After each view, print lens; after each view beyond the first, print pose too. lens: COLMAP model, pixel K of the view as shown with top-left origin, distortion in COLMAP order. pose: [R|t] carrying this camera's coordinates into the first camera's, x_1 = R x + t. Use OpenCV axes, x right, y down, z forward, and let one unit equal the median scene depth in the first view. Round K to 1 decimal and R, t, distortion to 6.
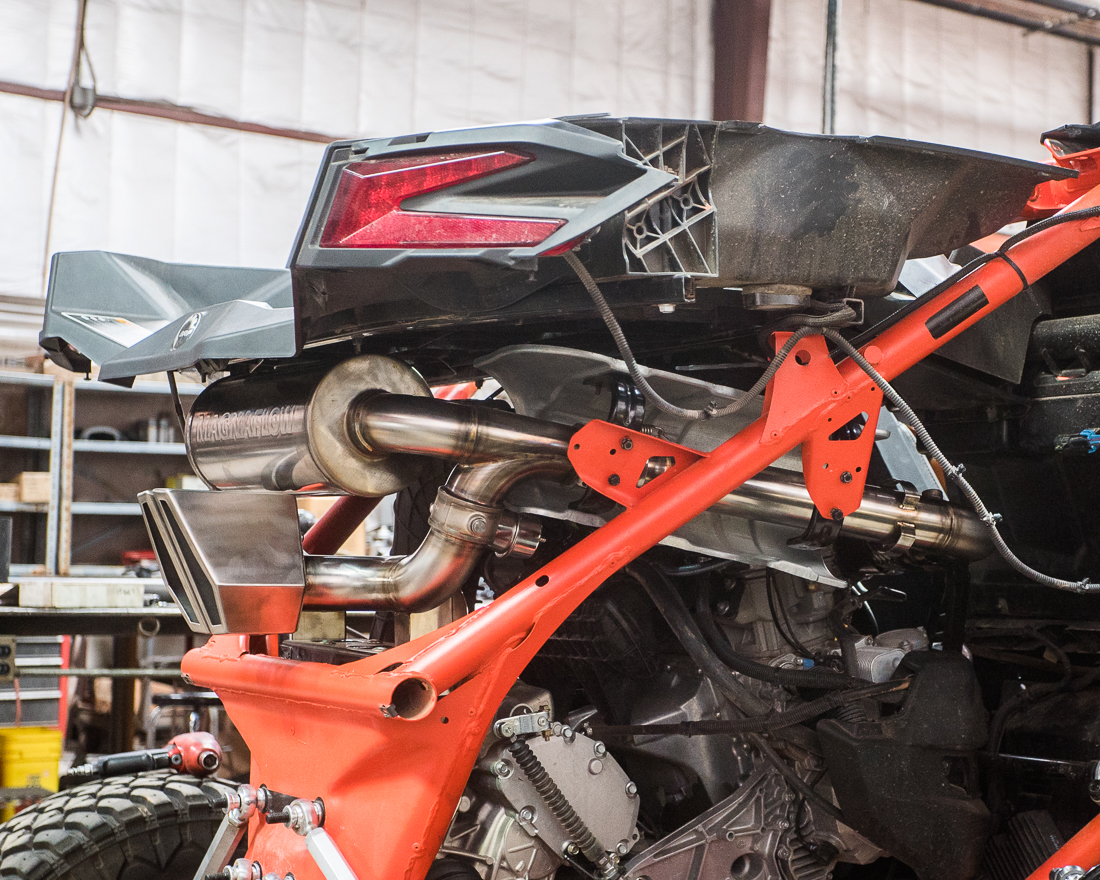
lens RADIAL K [[1936.1, 0, 634.4], [0, 1936.1, 463.0], [0, 0, 1]] dist [0.003152, -0.027816]
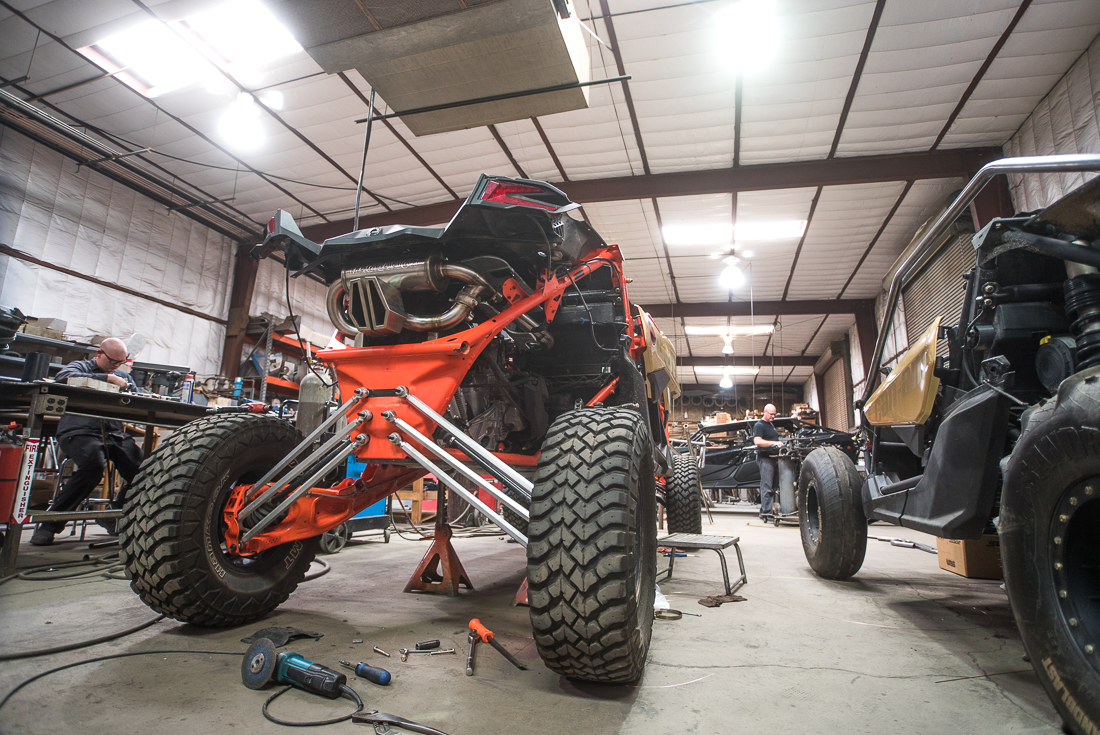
lens RADIAL K [[556.9, 0, 551.1], [0, 556.9, 365.1], [0, 0, 1]] dist [-0.067874, 0.032669]
pose [[0.781357, 0.119521, 0.612532, -0.525956], [-0.032563, 0.987961, -0.151239, 0.265342], [-0.623234, 0.098226, 0.775842, 0.173302]]
